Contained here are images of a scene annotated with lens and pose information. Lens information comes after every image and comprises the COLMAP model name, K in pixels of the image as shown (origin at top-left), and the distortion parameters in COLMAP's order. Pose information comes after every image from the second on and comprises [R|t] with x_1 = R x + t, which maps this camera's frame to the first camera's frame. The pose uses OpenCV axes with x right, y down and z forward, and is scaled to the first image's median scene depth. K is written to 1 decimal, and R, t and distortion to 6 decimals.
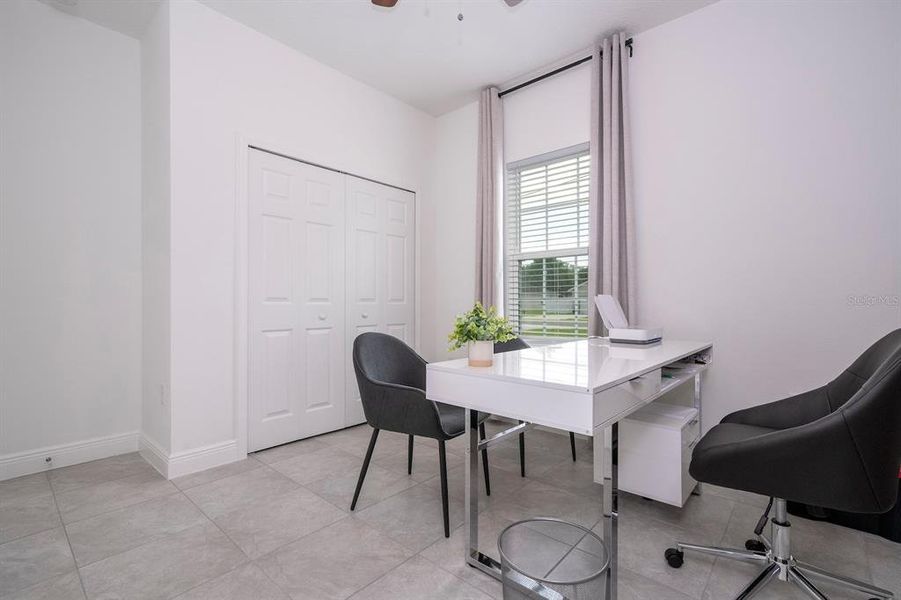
lens RADIAL K [[404.5, 0, 459.3], [0, 404.5, 300.5], [0, 0, 1]] dist [0.001605, 0.000466]
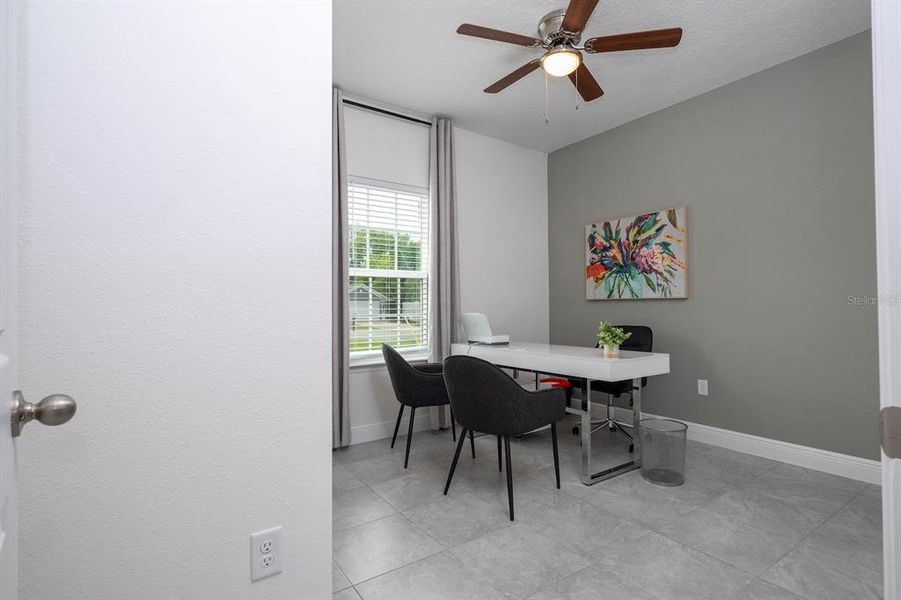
lens RADIAL K [[439.1, 0, 454.0], [0, 439.1, 298.8], [0, 0, 1]] dist [0.000789, 0.000380]
pose [[0.244758, 0.019574, 0.969387, -1.397039], [0.003880, 0.999768, -0.021167, -0.033485], [-0.969576, 0.008942, 0.244626, 0.847644]]
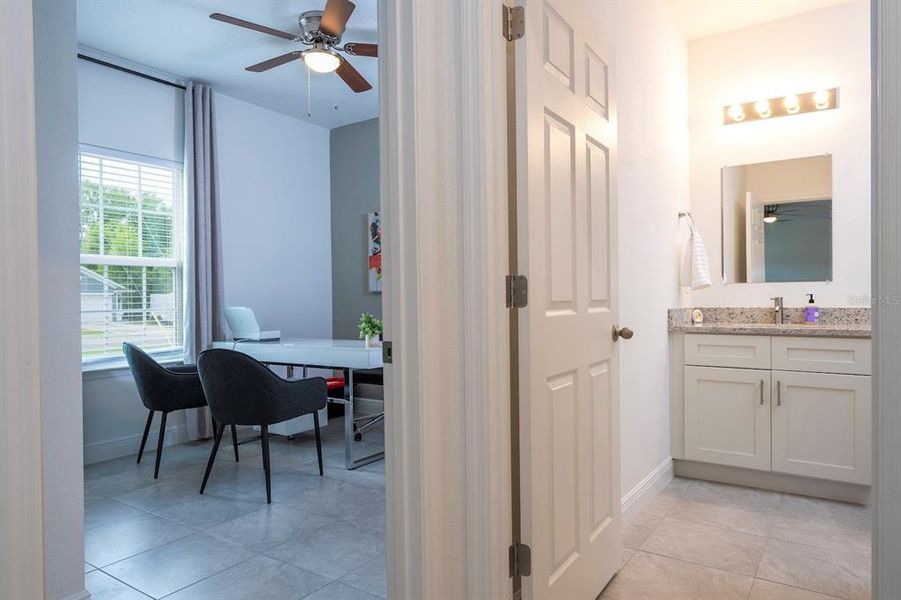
lens RADIAL K [[573.0, 0, 453.8], [0, 573.0, 299.9], [0, 0, 1]] dist [0.005089, 0.001042]
pose [[-0.123141, -0.000698, 0.992389, -1.850126], [0.010471, 0.999943, 0.002003, -0.034796], [-0.992334, 0.010638, -0.123126, 0.676003]]
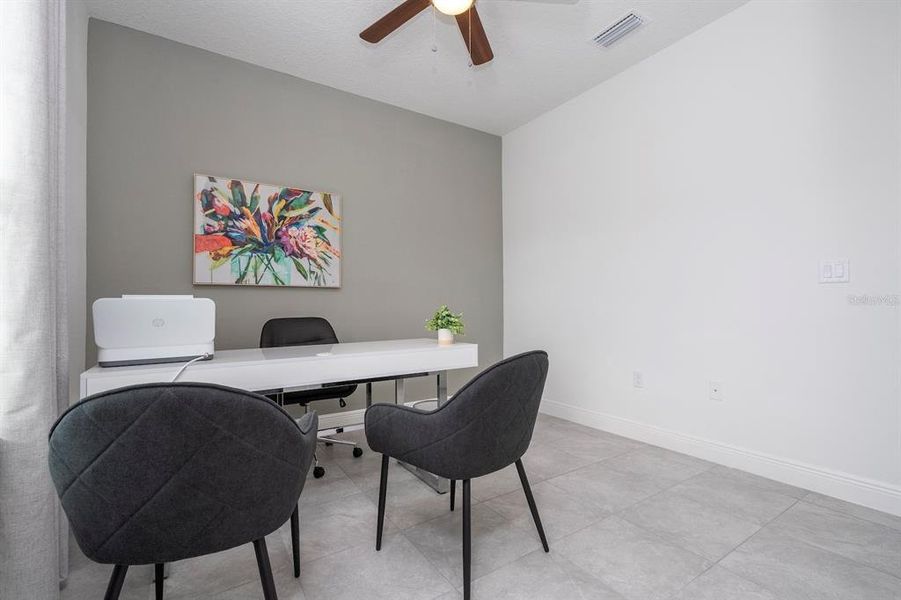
lens RADIAL K [[404.5, 0, 459.3], [0, 404.5, 300.5], [0, 0, 1]] dist [0.001605, 0.000466]
pose [[-0.962579, 0.009481, 0.270835, -0.317714], [0.005874, 0.999883, -0.014125, 0.008805], [-0.270937, -0.012005, -0.962522, 1.833496]]
